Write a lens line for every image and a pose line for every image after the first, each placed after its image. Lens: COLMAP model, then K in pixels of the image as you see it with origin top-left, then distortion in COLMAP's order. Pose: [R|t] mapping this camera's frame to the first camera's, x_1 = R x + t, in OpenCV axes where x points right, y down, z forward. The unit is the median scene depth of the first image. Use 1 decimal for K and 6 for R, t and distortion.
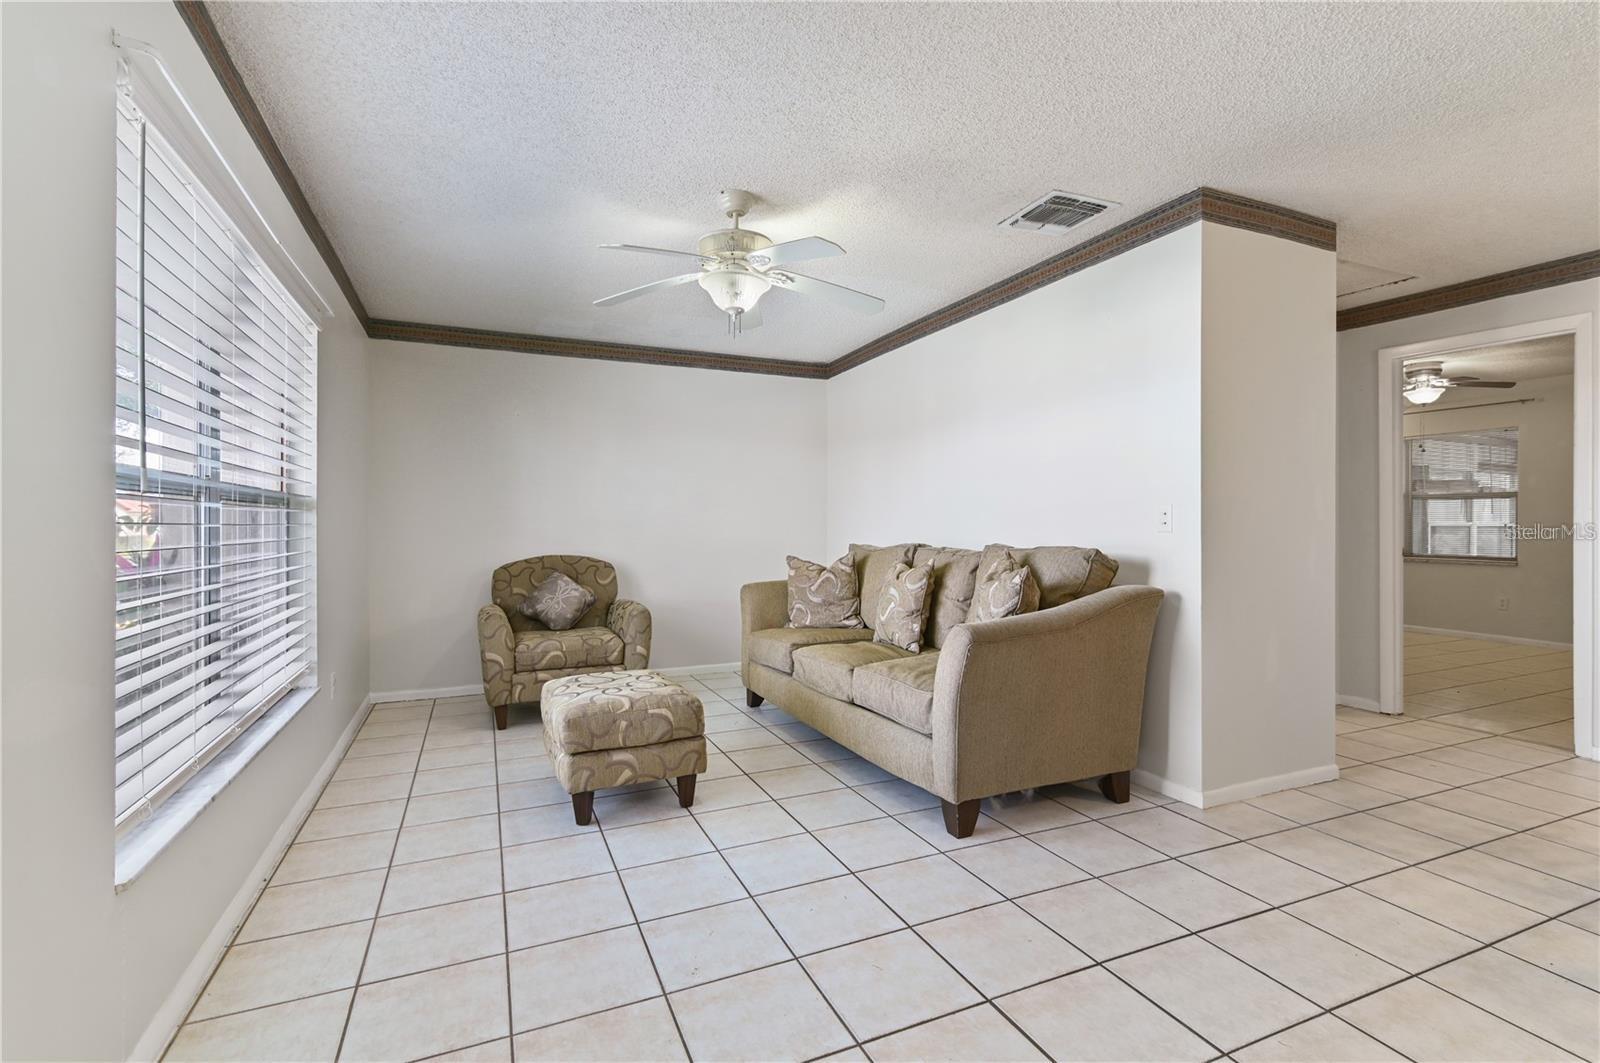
lens RADIAL K [[731.5, 0, 811.6], [0, 731.5, 524.0], [0, 0, 1]] dist [0.001012, 0.000461]
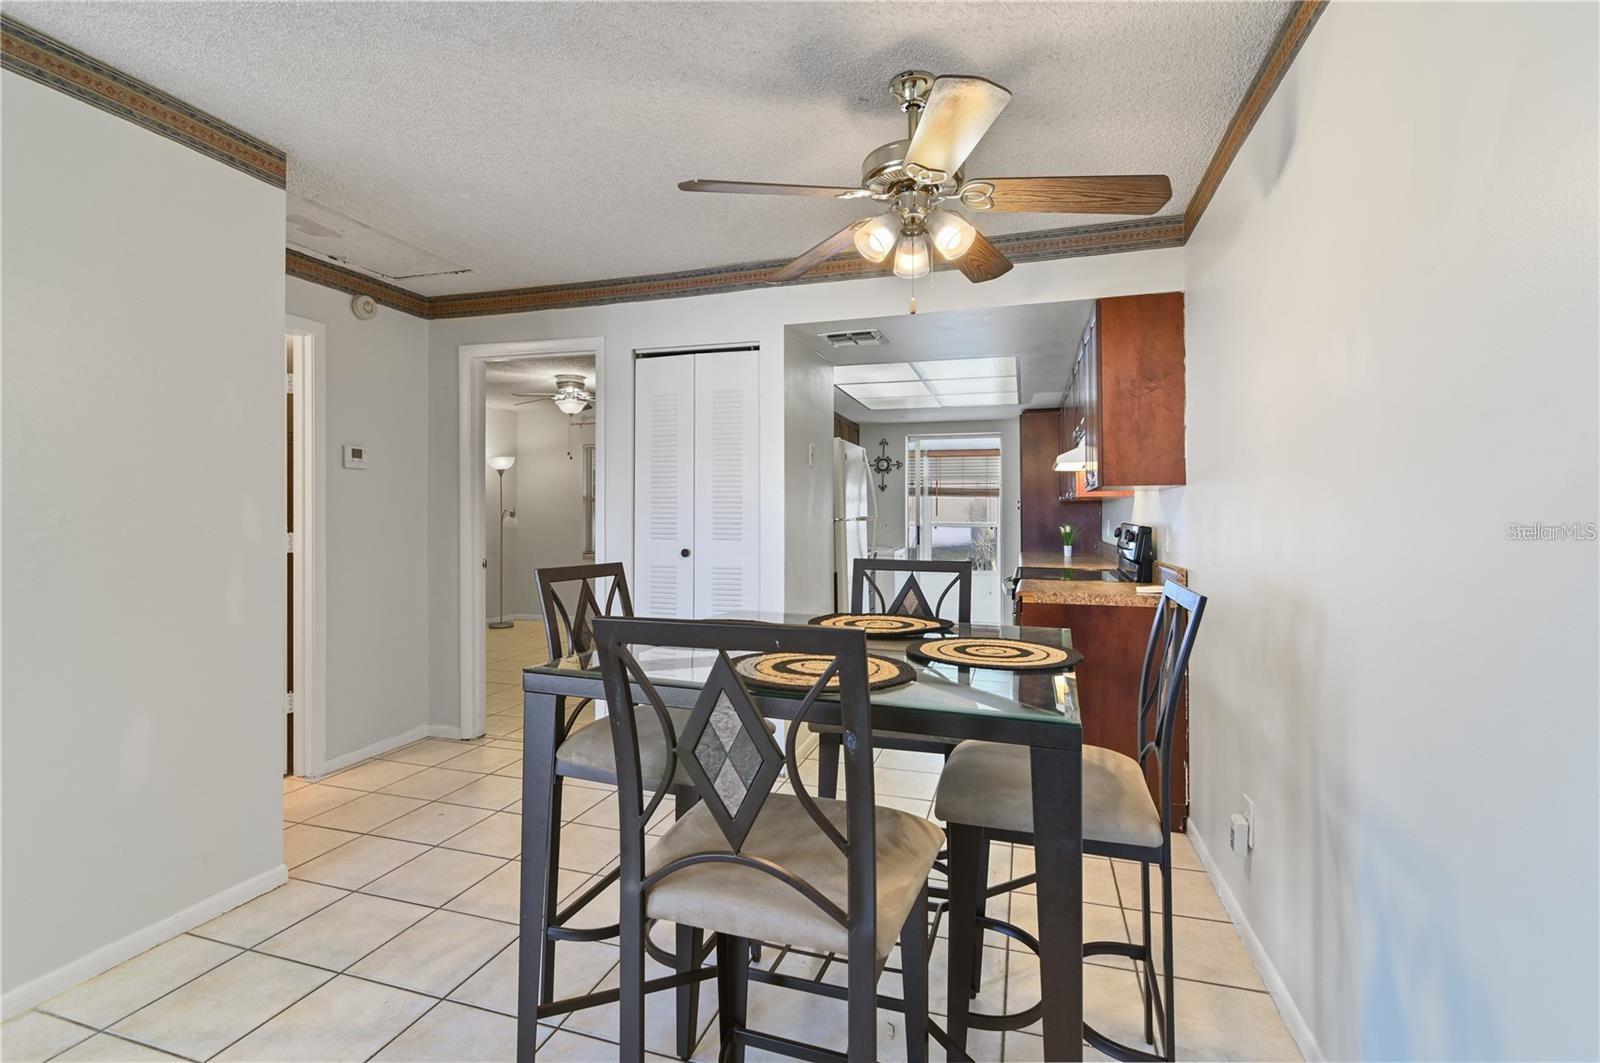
lens RADIAL K [[722.6, 0, 800.5], [0, 722.6, 509.8], [0, 0, 1]] dist [0.002204, 0.000300]
pose [[0.665470, 0.003607, 0.746416, 0.526260], [0.001693, 0.999978, -0.006342, -0.034037], [-0.746423, 0.005484, 0.665450, 0.101274]]
